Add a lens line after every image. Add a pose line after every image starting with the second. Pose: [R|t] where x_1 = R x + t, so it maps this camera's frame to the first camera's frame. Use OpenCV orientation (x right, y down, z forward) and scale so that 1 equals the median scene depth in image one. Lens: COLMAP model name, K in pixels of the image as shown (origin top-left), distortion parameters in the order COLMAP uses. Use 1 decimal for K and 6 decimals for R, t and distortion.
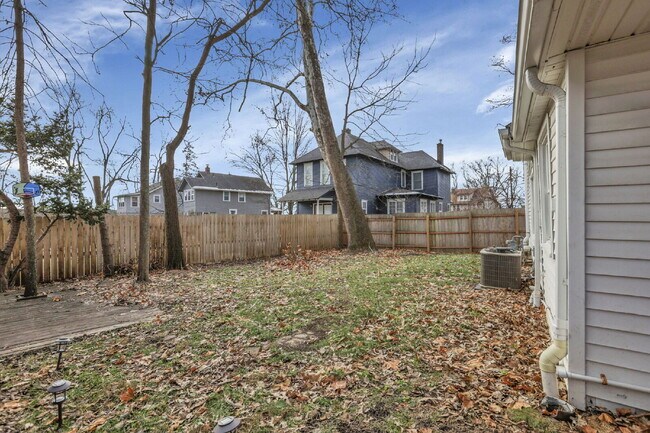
lens RADIAL K [[305.0, 0, 326.2], [0, 305.0, 217.2], [0, 0, 1]] dist [-0.046816, 0.022821]
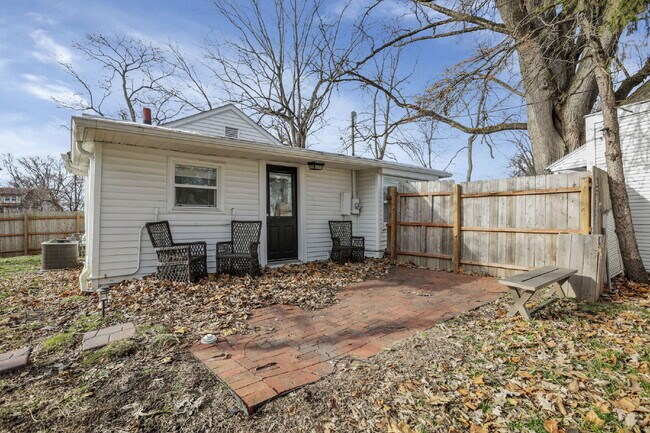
lens RADIAL K [[305.0, 0, 326.2], [0, 305.0, 217.2], [0, 0, 1]] dist [-0.046816, 0.022821]
pose [[0.316303, 0.022004, 0.948403, -0.073797], [-0.000235, 0.999733, -0.023117, 0.008398], [-0.948658, 0.007089, 0.316223, -0.130740]]
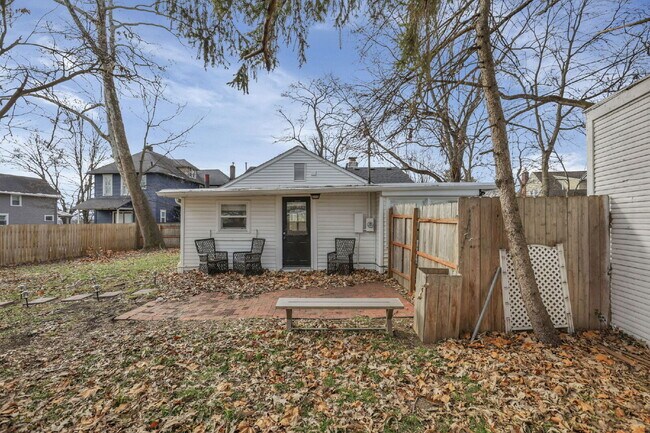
lens RADIAL K [[305.0, 0, 326.2], [0, 305.0, 217.2], [0, 0, 1]] dist [-0.046816, 0.022821]
pose [[0.836334, 0.009183, 0.548143, 0.010516], [-0.004868, 0.999945, -0.009325, -0.018833], [-0.548198, 0.005130, 0.836333, -0.357272]]
